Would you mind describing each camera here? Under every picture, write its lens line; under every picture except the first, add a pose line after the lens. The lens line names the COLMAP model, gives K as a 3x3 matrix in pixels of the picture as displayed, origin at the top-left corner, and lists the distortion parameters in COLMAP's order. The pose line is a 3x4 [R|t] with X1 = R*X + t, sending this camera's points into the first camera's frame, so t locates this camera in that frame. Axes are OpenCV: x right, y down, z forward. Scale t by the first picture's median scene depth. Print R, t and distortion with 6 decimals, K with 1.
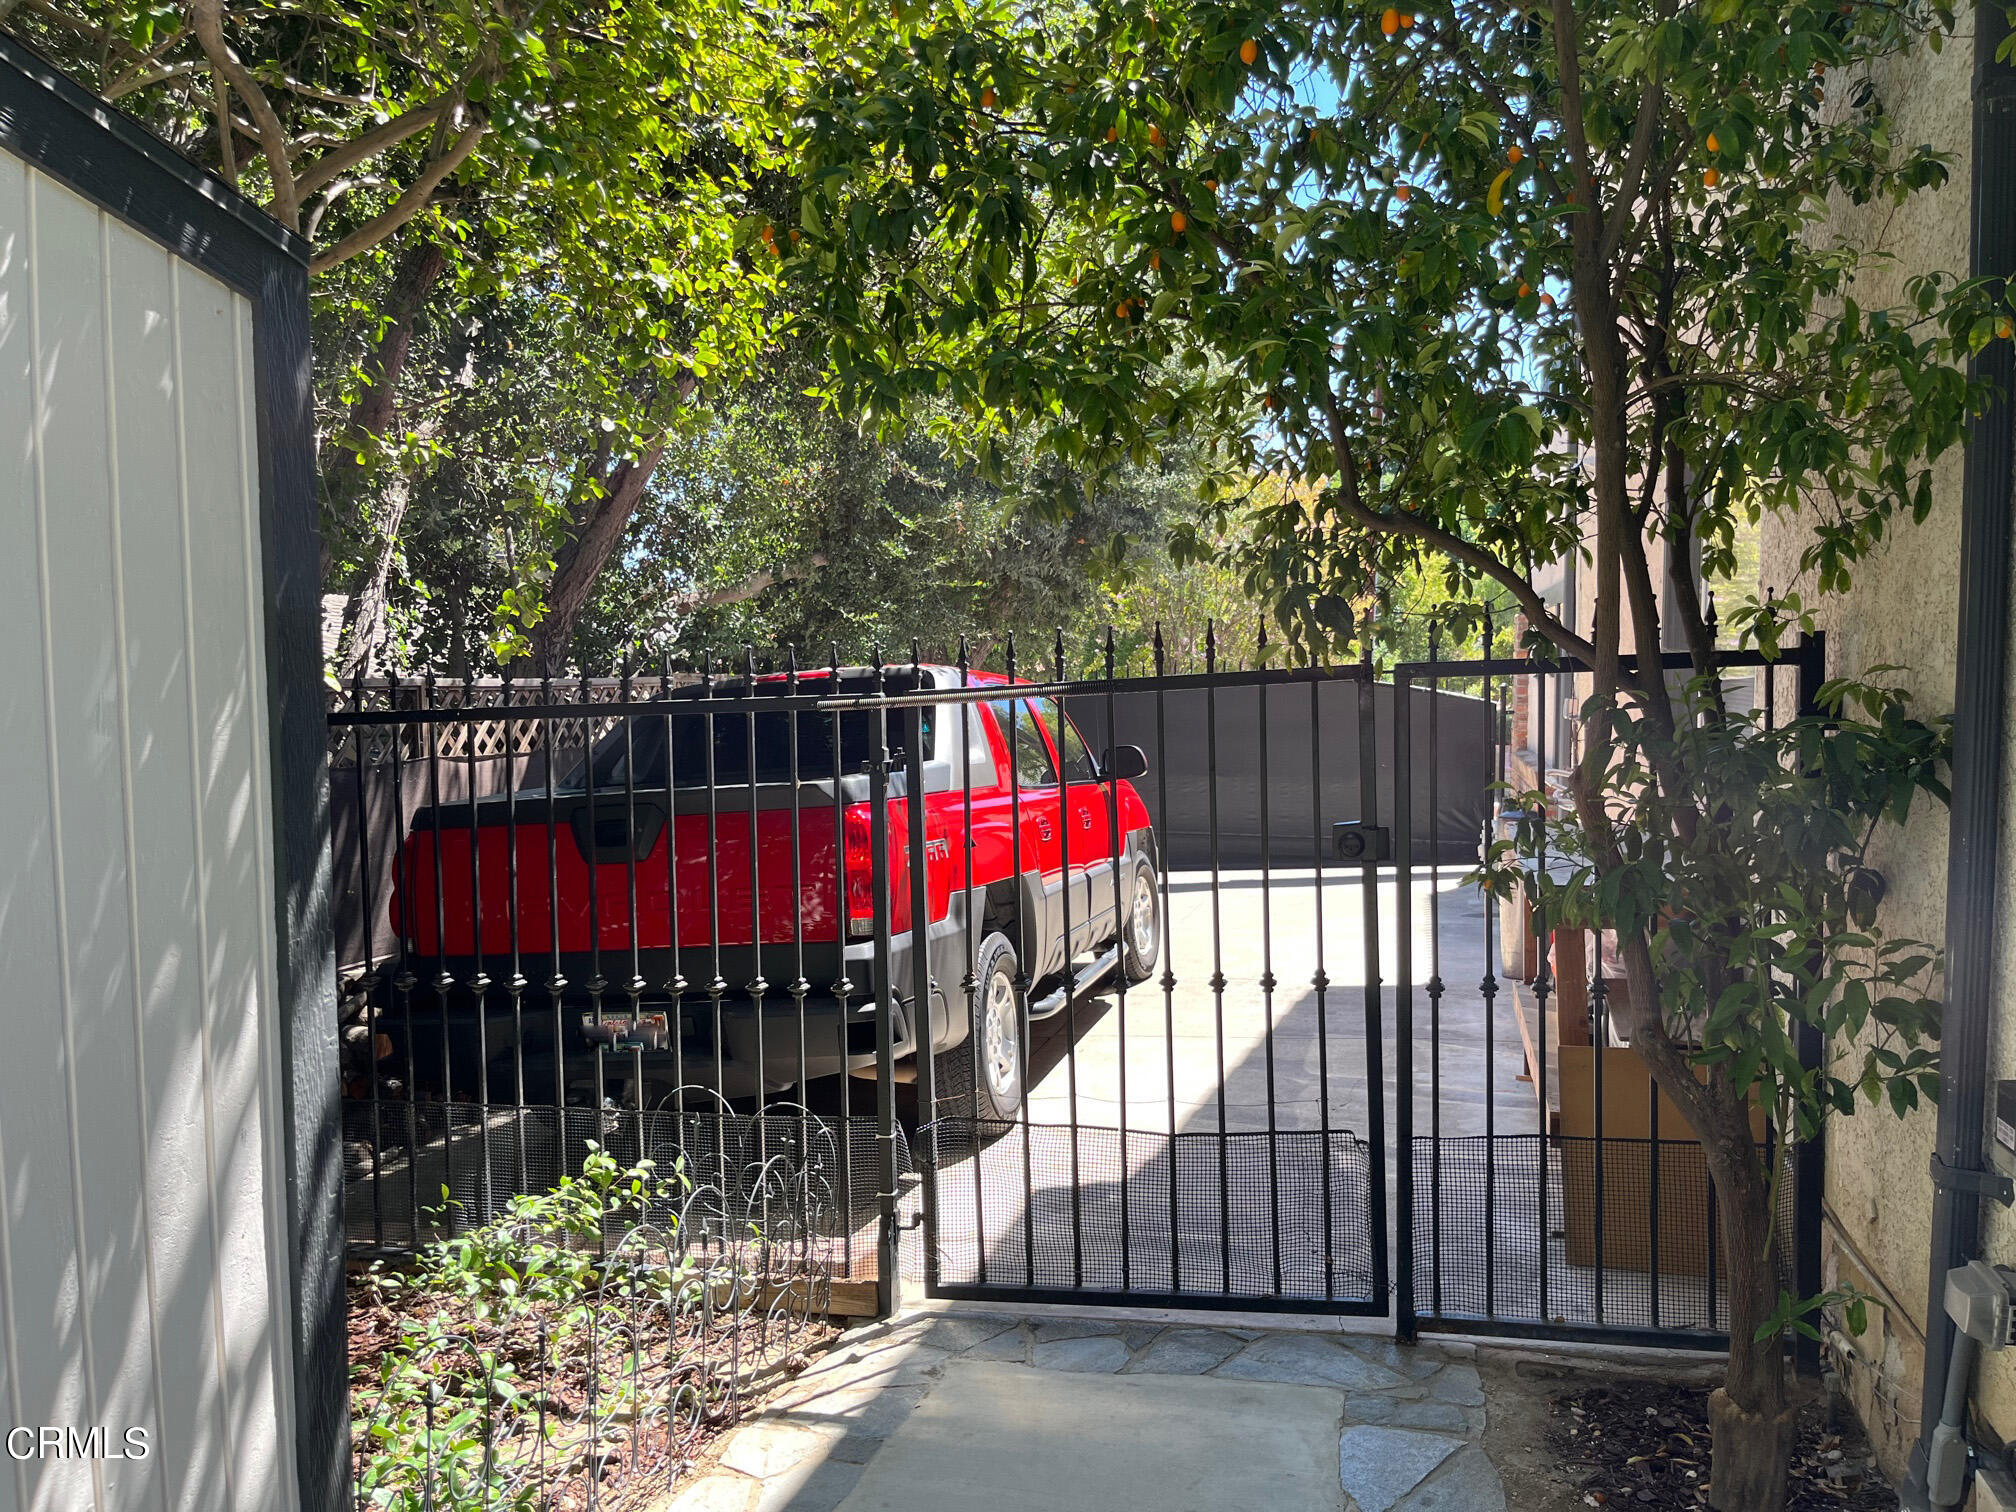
lens RADIAL K [[1529.7, 0, 1015.6], [0, 1529.7, 749.8], [0, 0, 1]] dist [0.071613, -0.105443]
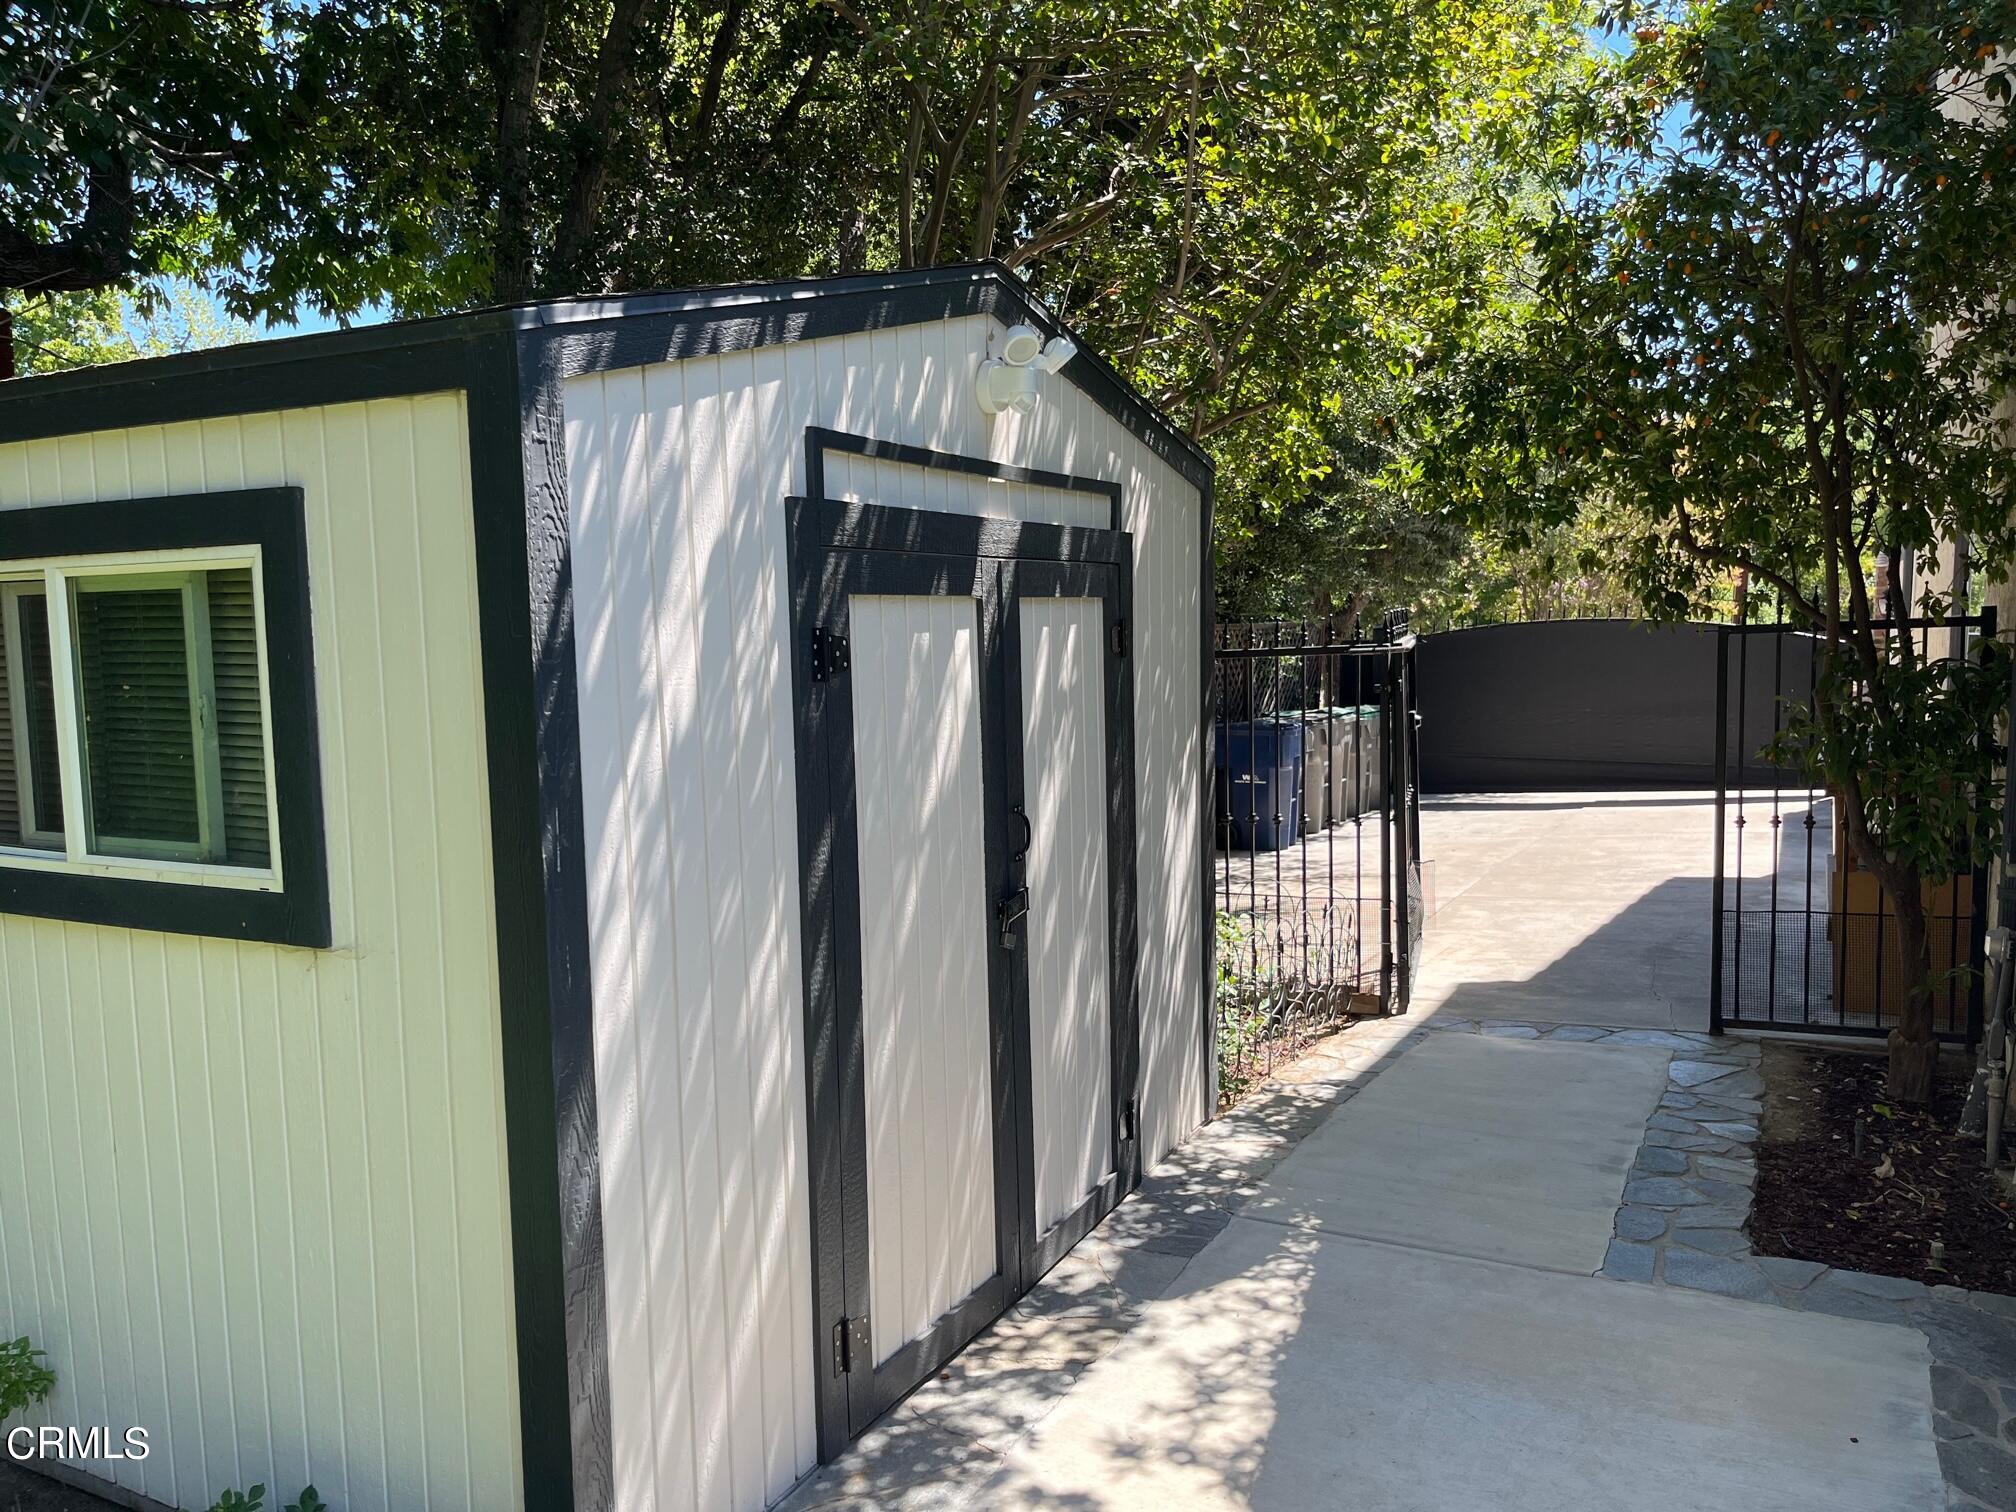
lens RADIAL K [[1529.7, 0, 1015.6], [0, 1529.7, 749.8], [0, 0, 1]] dist [0.071613, -0.105443]
pose [[0.976443, 0.013721, -0.215339, -0.154306], [-0.005026, 0.999152, 0.040874, 0.016099], [0.215717, -0.038829, 0.975684, -0.923522]]
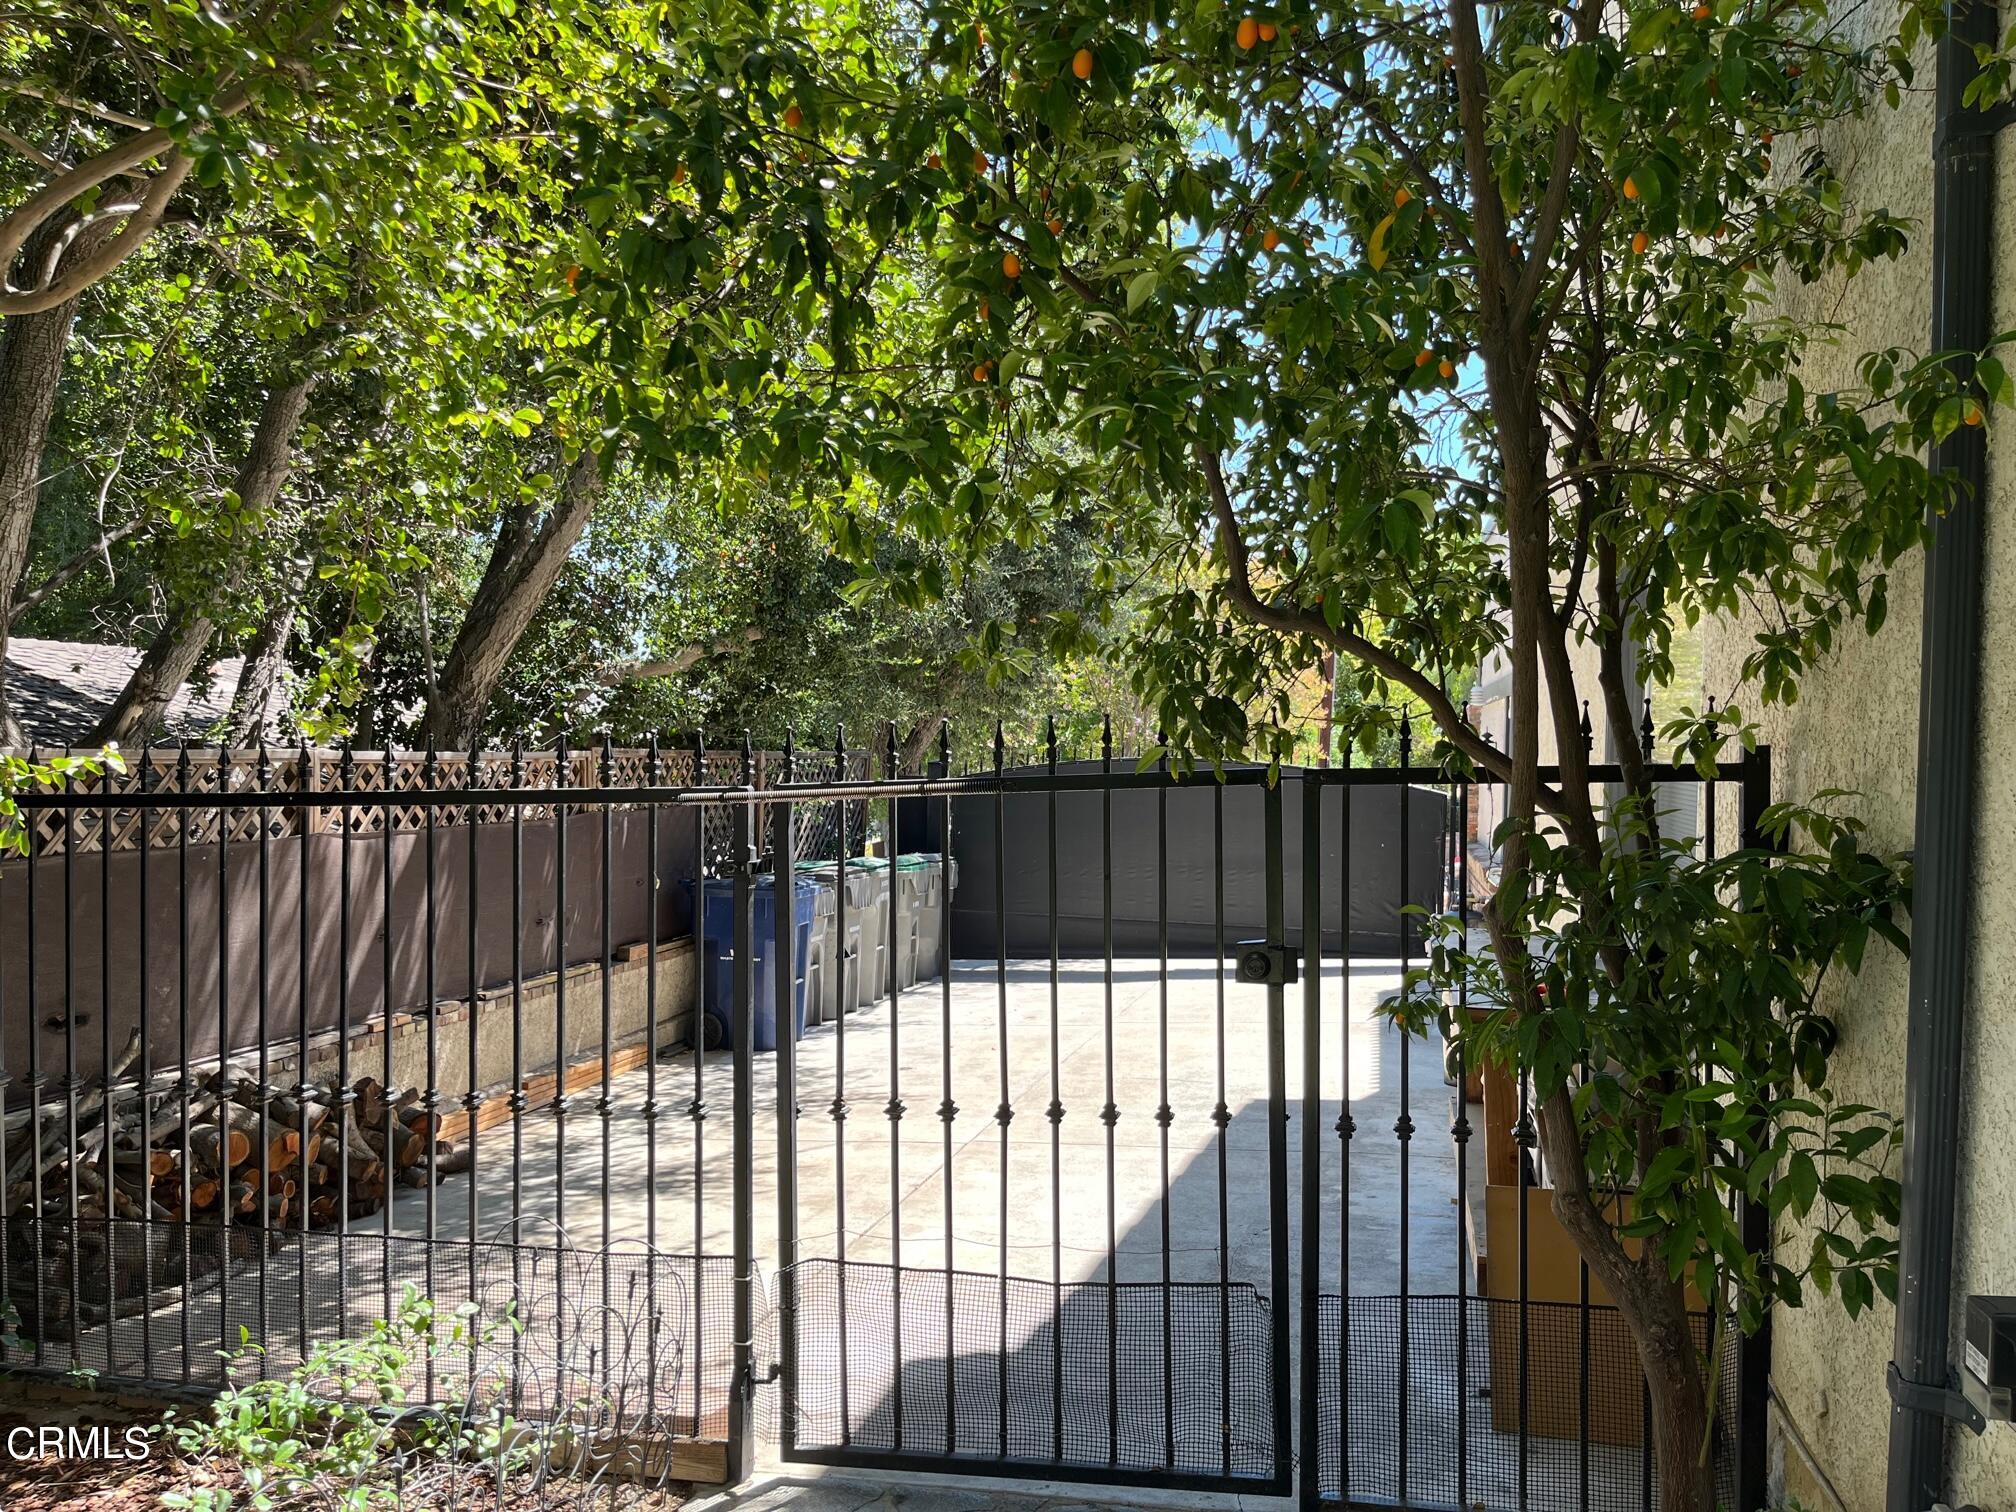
lens RADIAL K [[1518.9, 0, 1008.0], [0, 1518.9, 756.0], [0, 0, 1]] dist [0.071784, -0.101144]
pose [[0.999628, 0.021891, 0.016259, 0.064613], [-0.021154, 0.998799, -0.044190, -0.023017], [-0.017207, 0.043829, 0.998891, 0.112490]]
